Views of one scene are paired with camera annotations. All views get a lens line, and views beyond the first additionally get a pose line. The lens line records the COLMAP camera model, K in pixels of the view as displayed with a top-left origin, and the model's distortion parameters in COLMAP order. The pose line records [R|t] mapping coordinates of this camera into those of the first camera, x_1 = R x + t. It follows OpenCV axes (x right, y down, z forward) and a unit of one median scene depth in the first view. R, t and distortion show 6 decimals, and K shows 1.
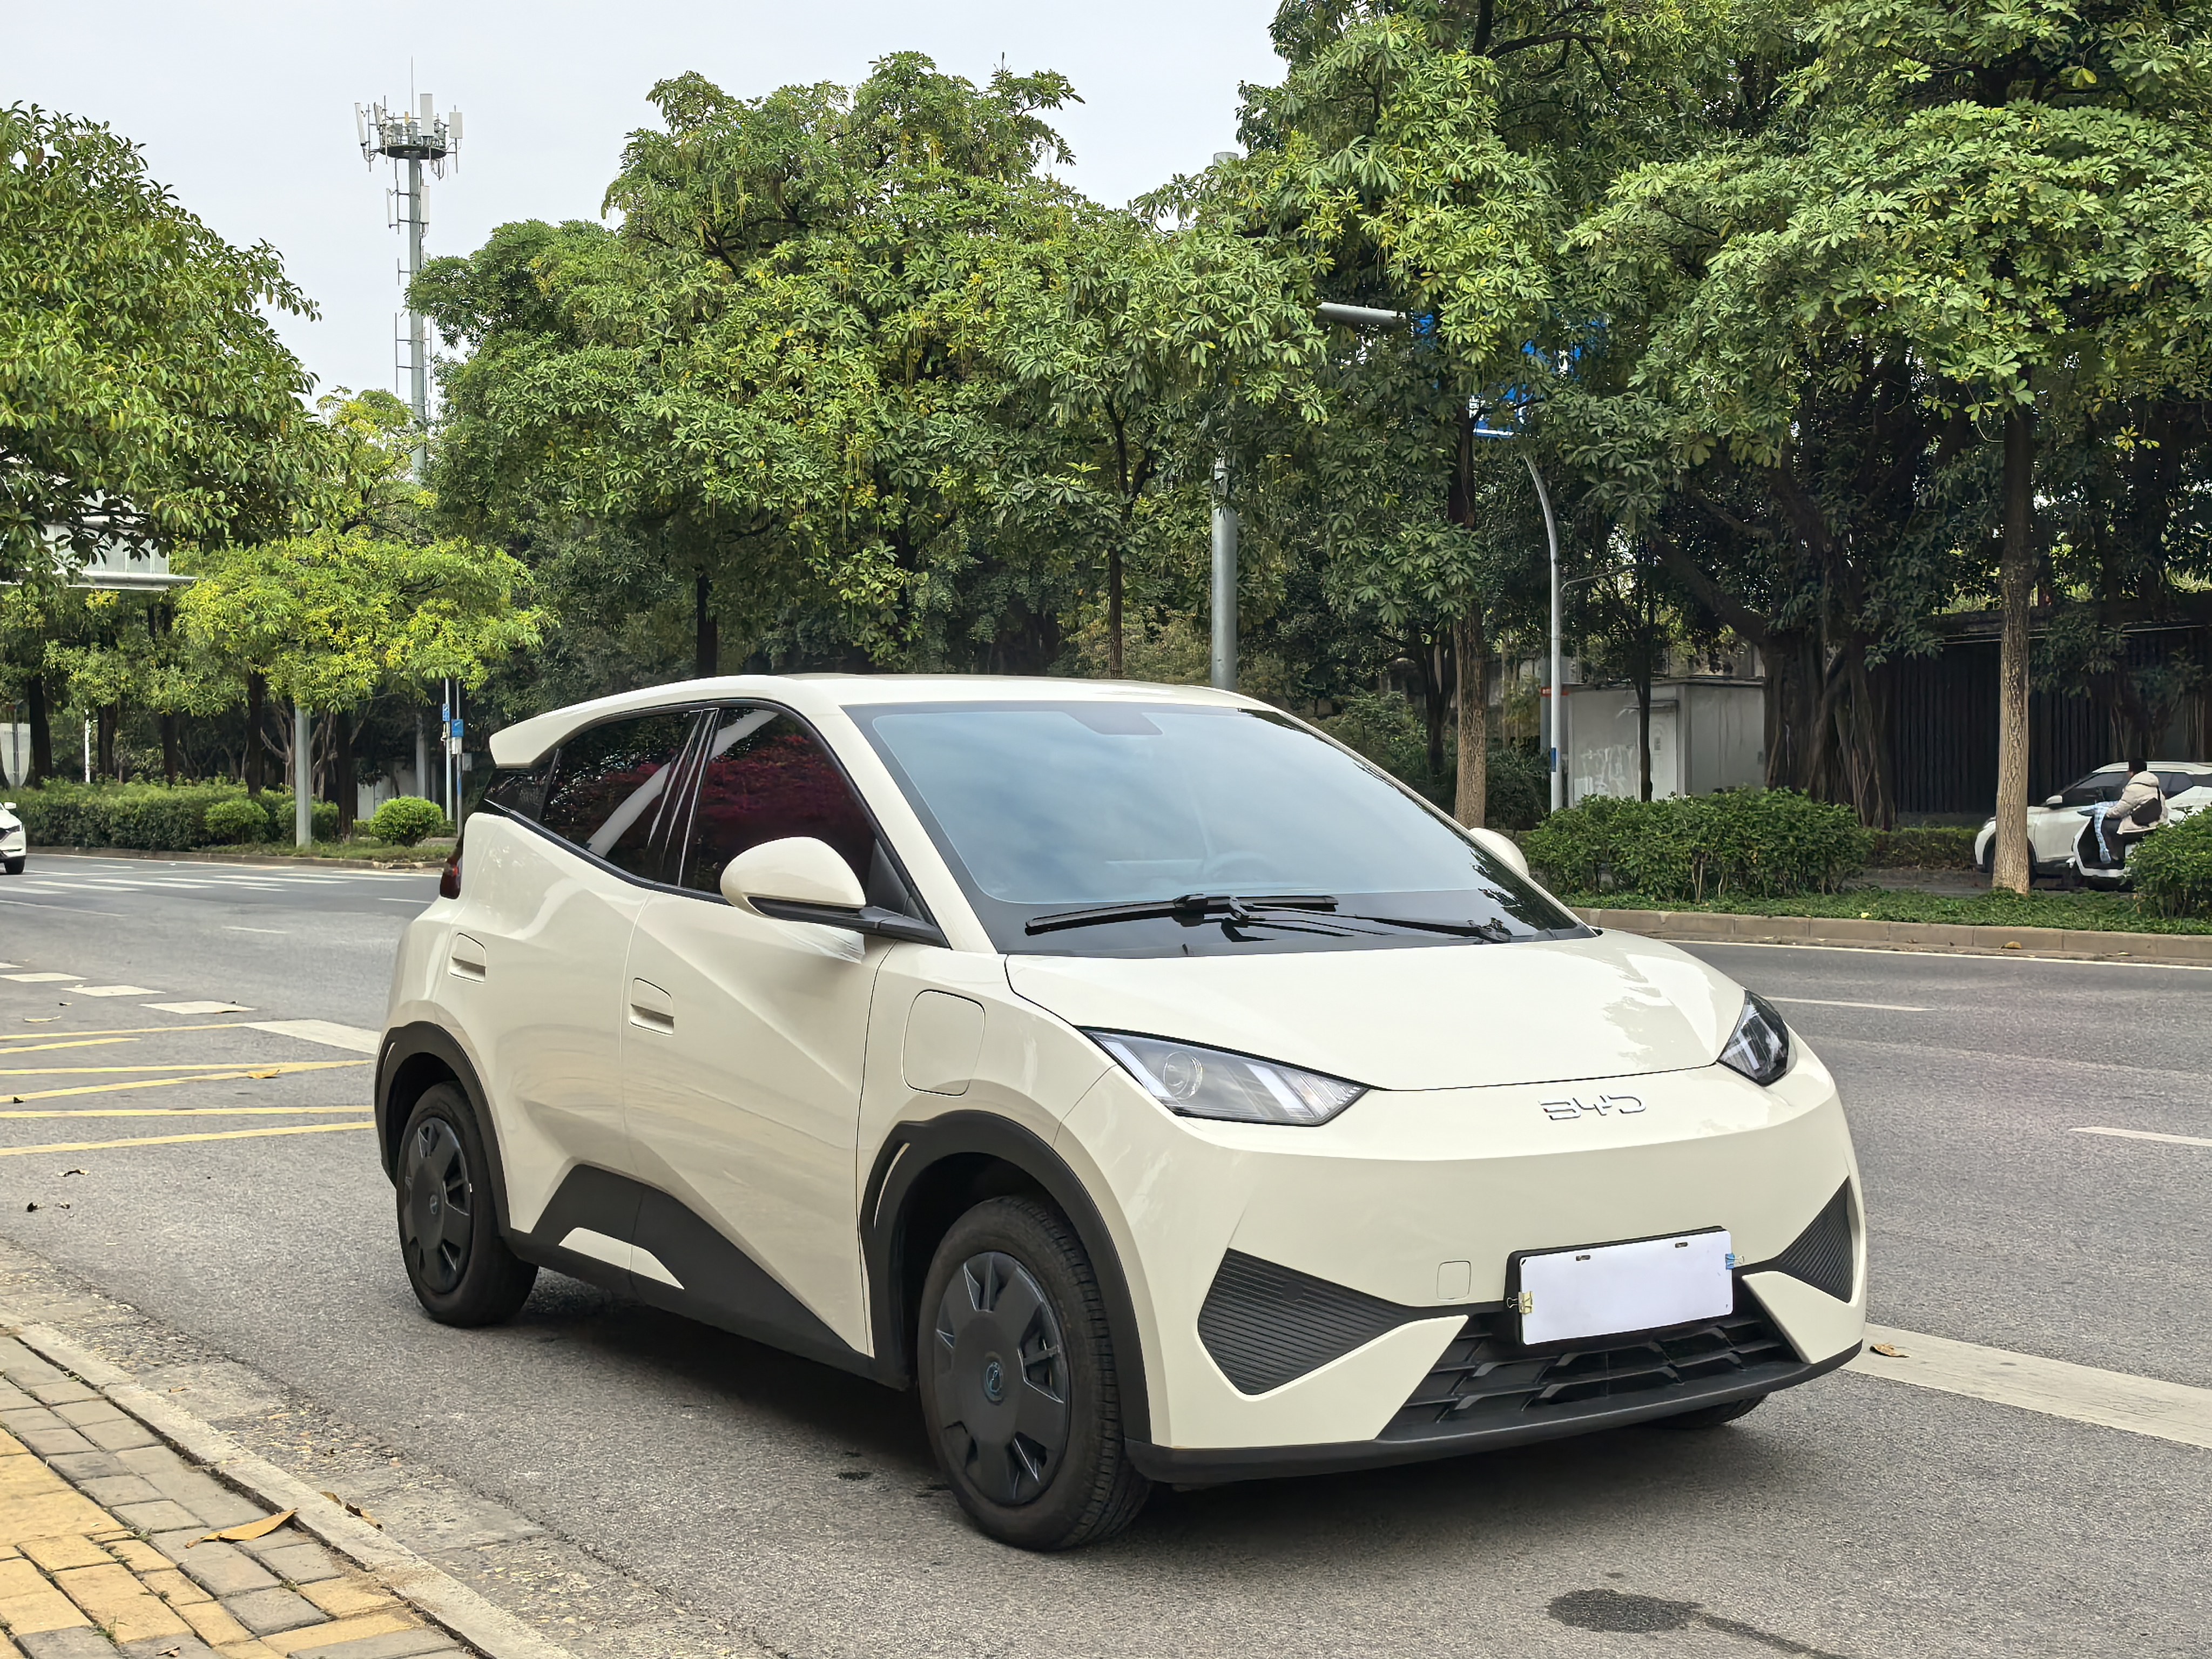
lens RADIAL K [[2753.7, 0, 1106.0], [0, 2753.7, 829.5], [0, 0, 1]] dist [0.053569, -0.046167]
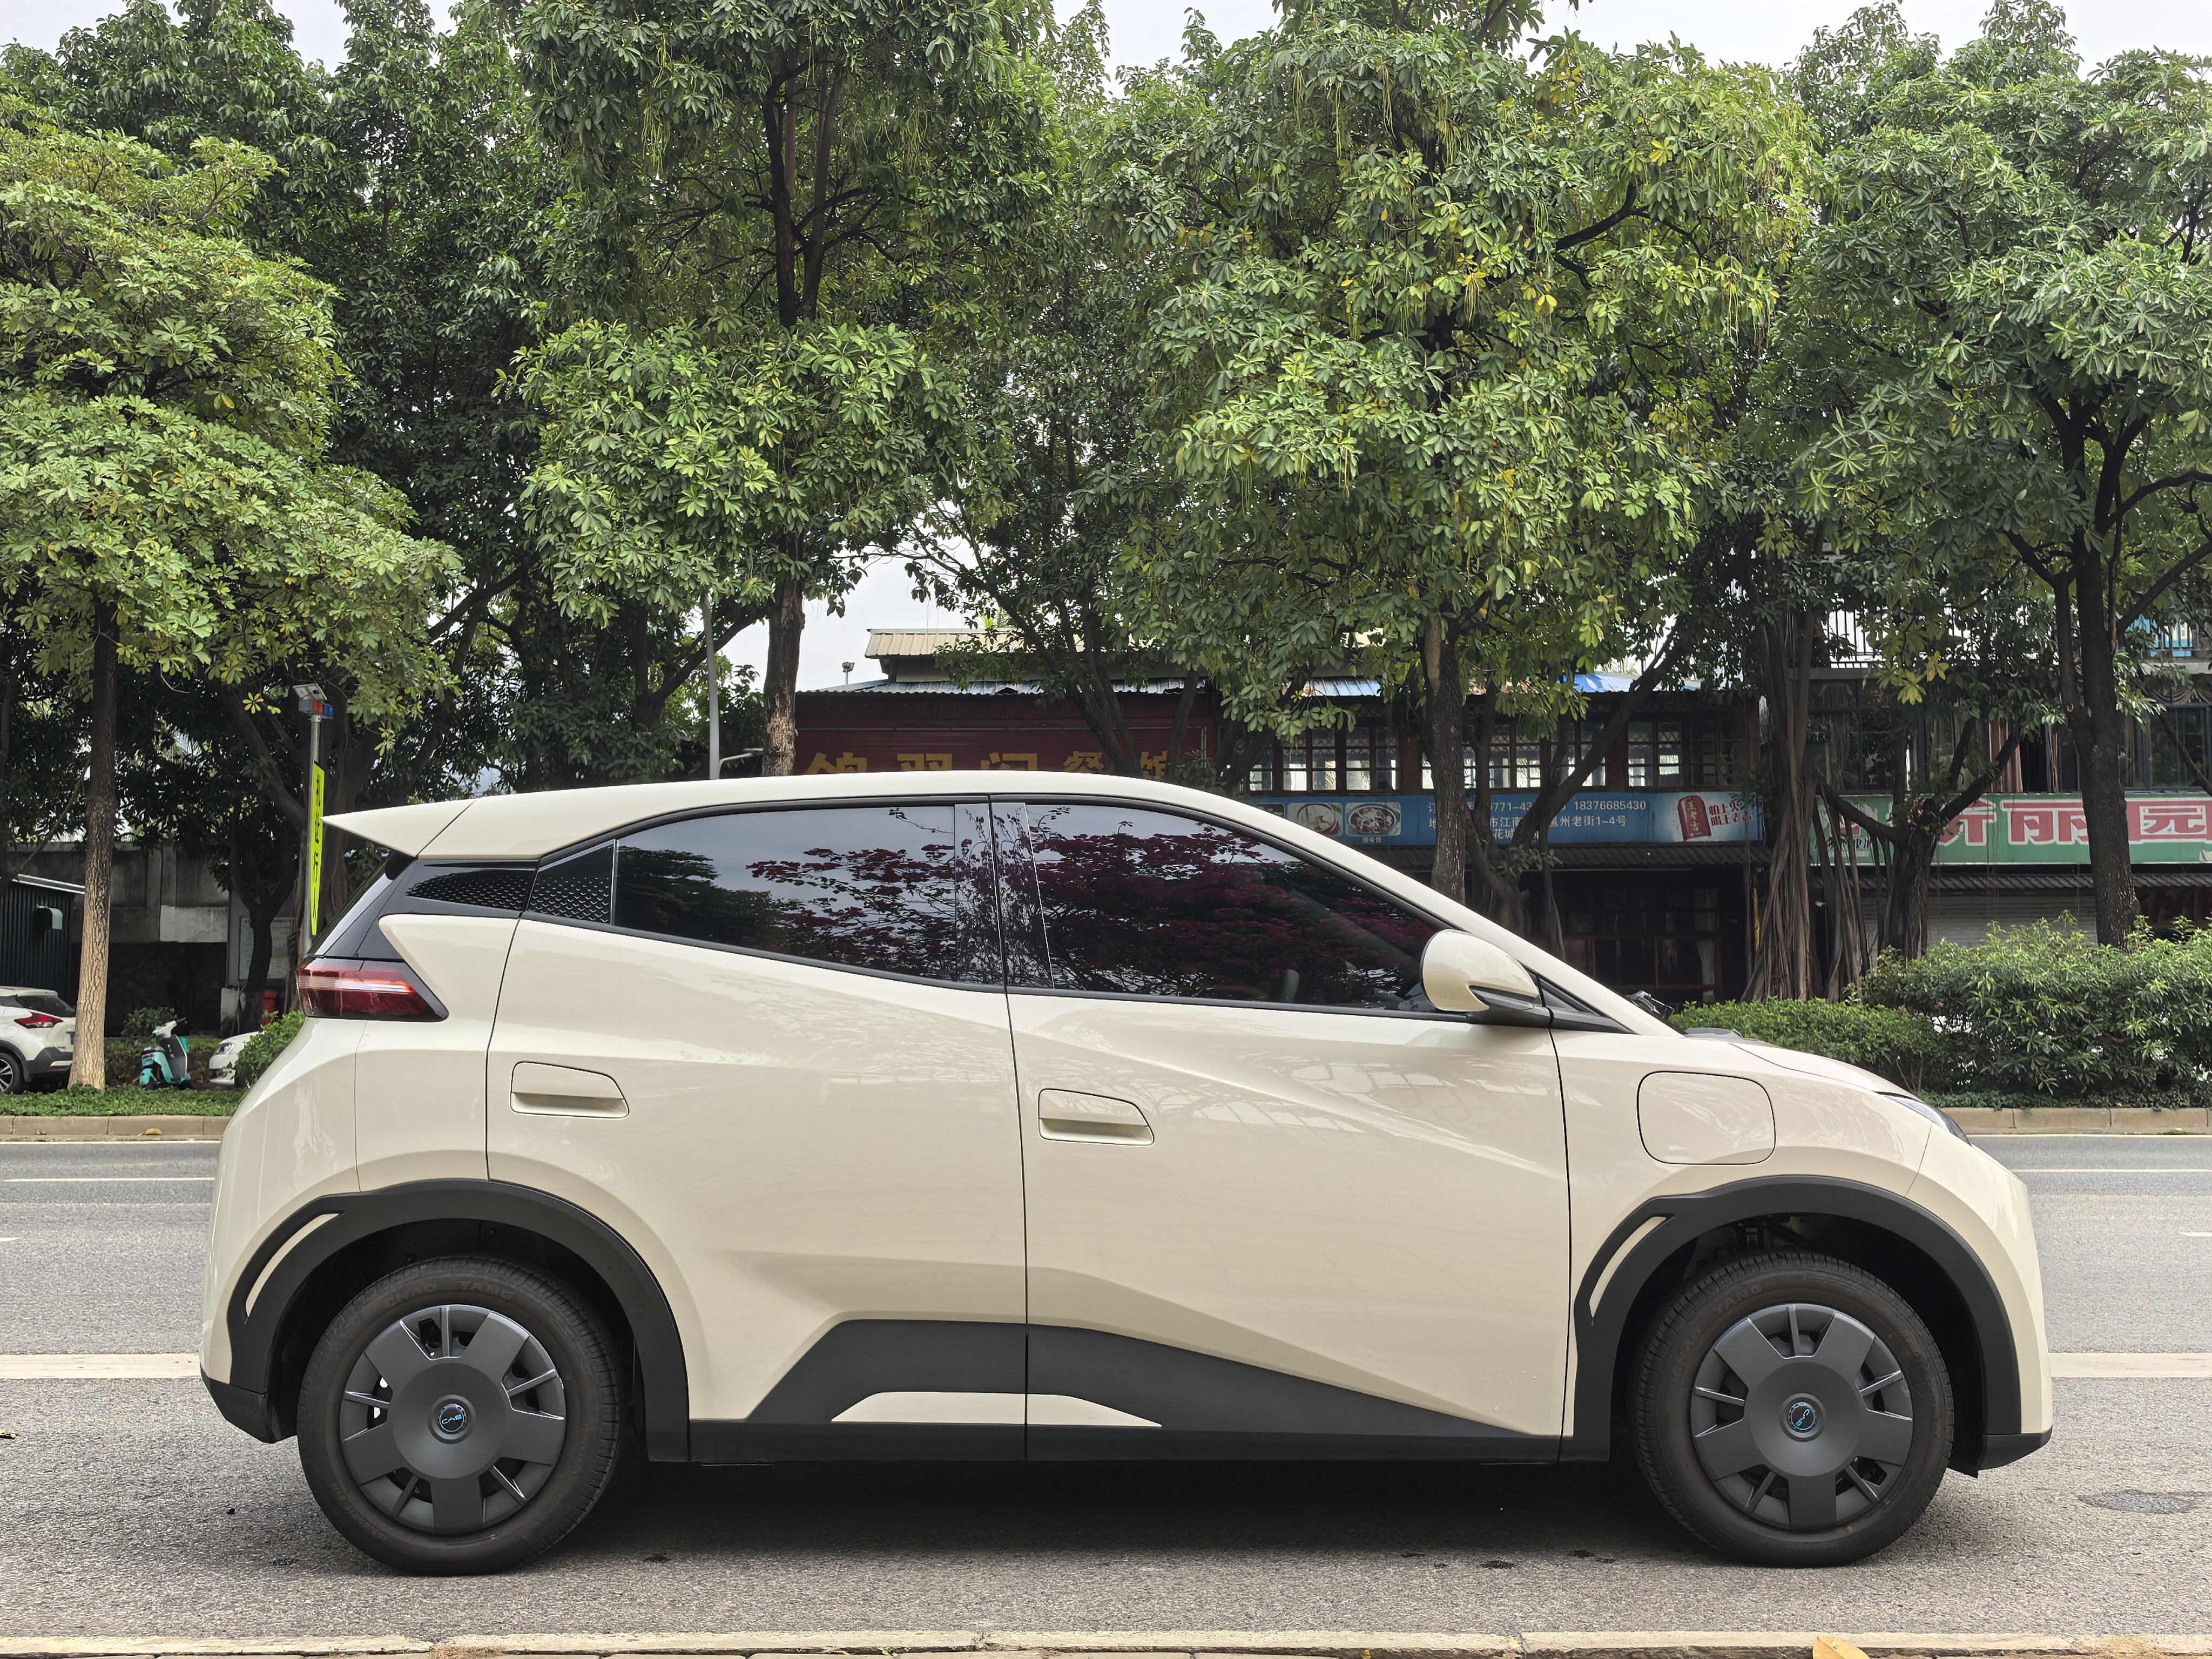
lens RADIAL K [[2205.7, 0, 1106.0], [0, 2205.7, 829.5], [0, 0, 1]] dist [0.160236, -0.416812]
pose [[0.571816, 0.074144, 0.817024, -0.694703], [0.007972, 0.995358, -0.095907, 0.031308], [-0.820343, 0.061355, 0.568571, 0.495459]]
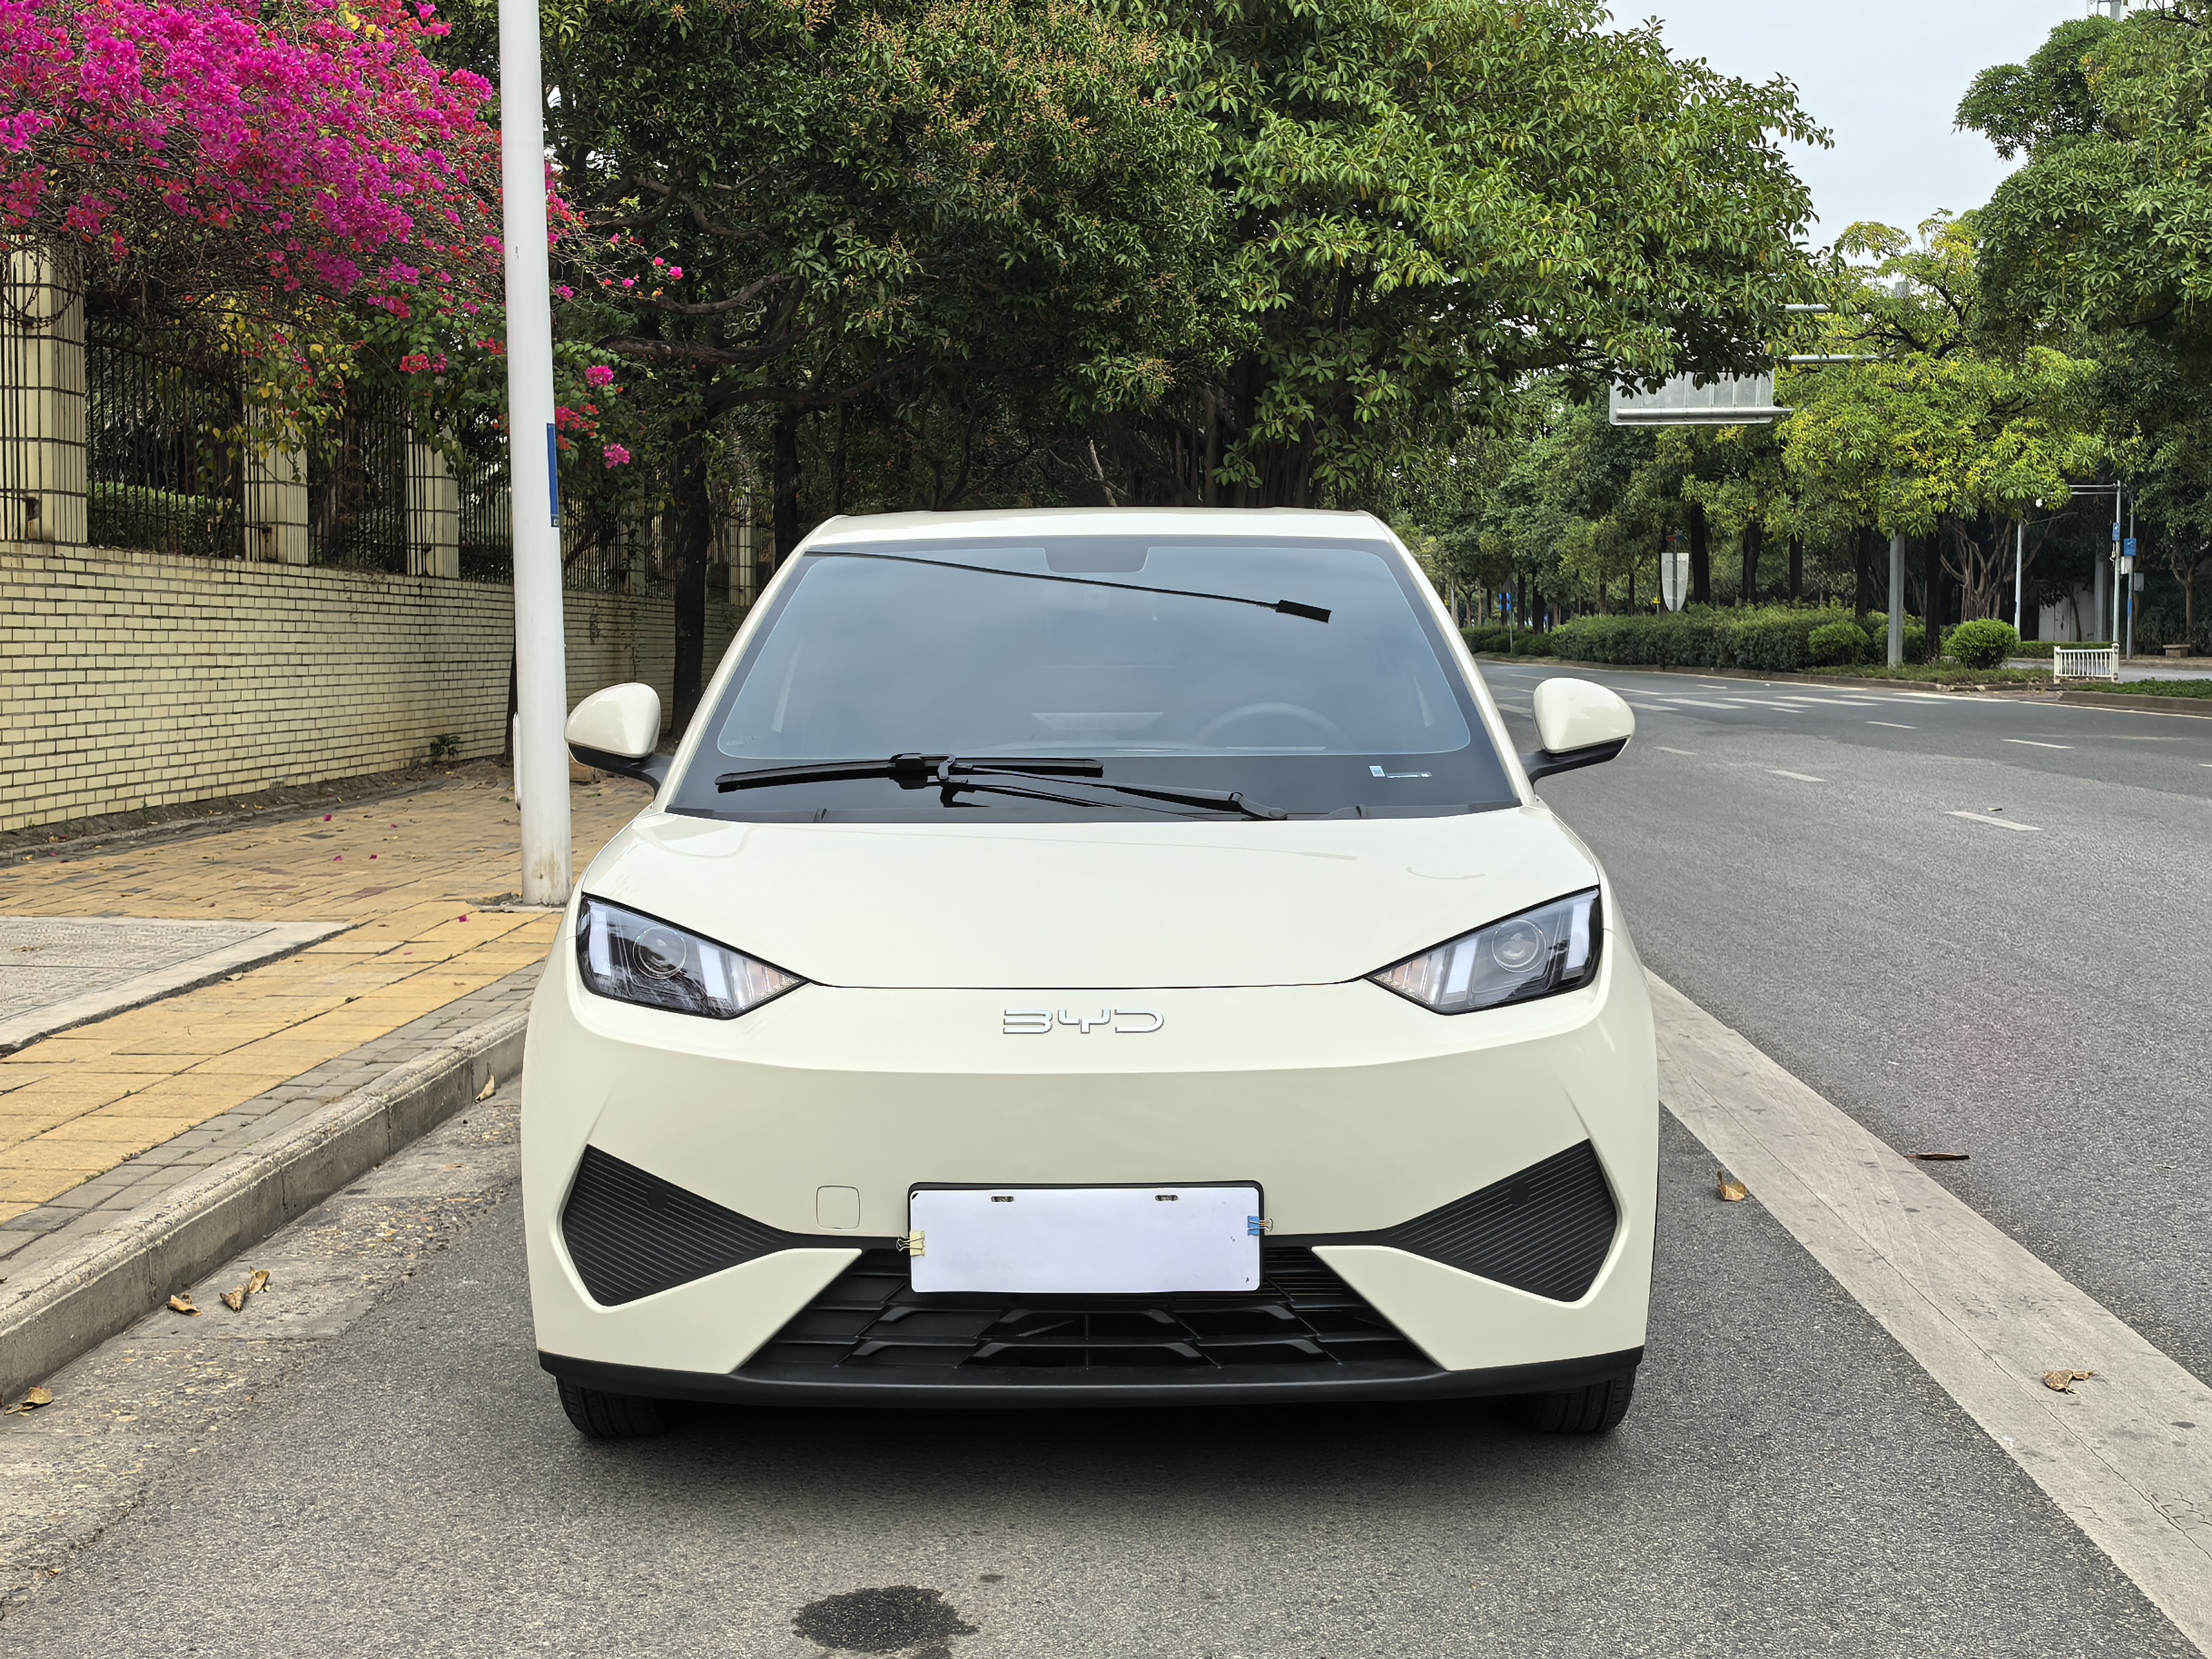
lens RADIAL K [[2672.9, 0, 1106.0], [0, 2672.9, 829.5], [0, 0, 1]] dist [0.005456, -0.022260]
pose [[0.815525, 0.038517, -0.577439, 0.048911], [0.000342, 0.997750, 0.067037, -0.000852], [0.578722, -0.054868, 0.813677, 0.026905]]
